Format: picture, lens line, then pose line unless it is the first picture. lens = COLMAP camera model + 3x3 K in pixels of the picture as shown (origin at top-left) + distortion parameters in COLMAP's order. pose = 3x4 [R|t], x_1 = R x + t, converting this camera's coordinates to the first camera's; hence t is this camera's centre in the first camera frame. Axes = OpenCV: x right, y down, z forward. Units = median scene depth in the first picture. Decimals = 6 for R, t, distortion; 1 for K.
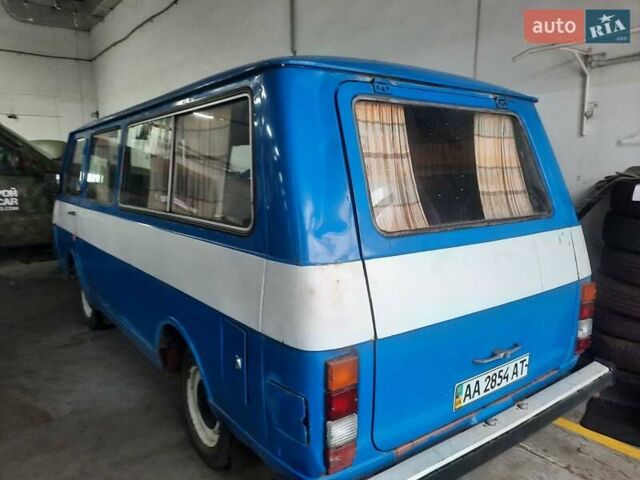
lens RADIAL K [[472.5, 0, 316.1], [0, 472.5, 233.7], [0, 0, 1]] dist [0.004420, 0.002177]
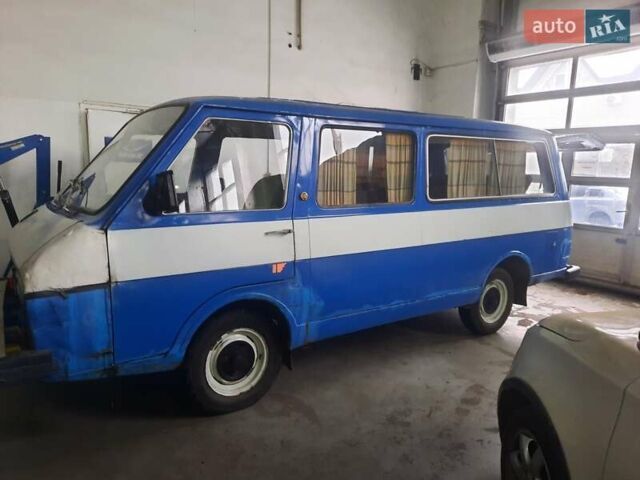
lens RADIAL K [[446.4, 0, 320.0], [0, 446.4, 240.0], [0, 0, 1]] dist [0.045168, -0.000039]
pose [[0.052007, -0.150761, 0.987201, -1.674199], [0.124001, 0.981864, 0.143413, -0.170988], [-0.990918, 0.114955, 0.069759, 1.302474]]
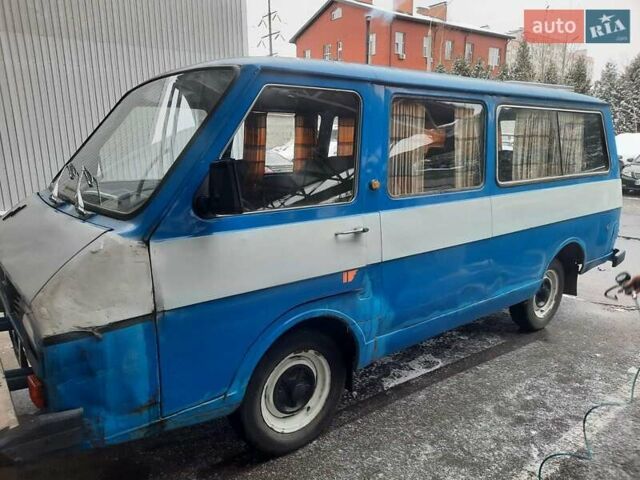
lens RADIAL K [[446.9, 0, 317.8], [0, 446.9, 249.0], [0, 0, 1]] dist [0.051091, 0.002036]
pose [[0.022258, -0.210164, 0.977413, -1.495132], [0.145378, 0.967944, 0.204817, -0.193396], [-0.989126, 0.137535, 0.052097, 1.458951]]
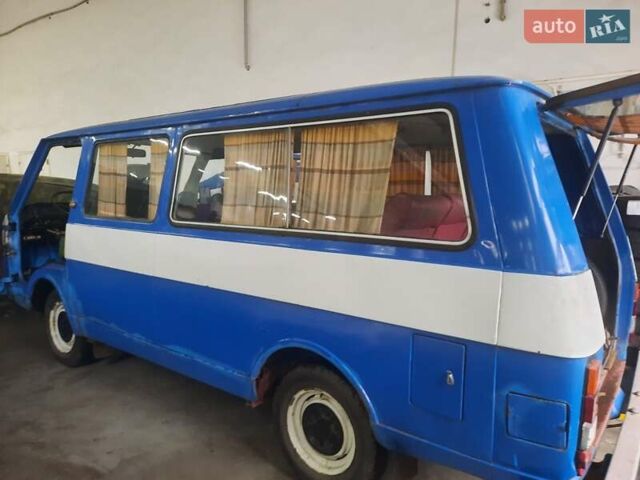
lens RADIAL K [[463.6, 0, 320.0], [0, 463.6, 240.0], [0, 0, 1]] dist [0.013321, -0.000172]
pose [[0.960119, -0.015296, 0.279175, -0.425104], [0.021824, 0.999556, -0.020289, -0.001181], [-0.278740, 0.025573, 0.960026, 0.084478]]
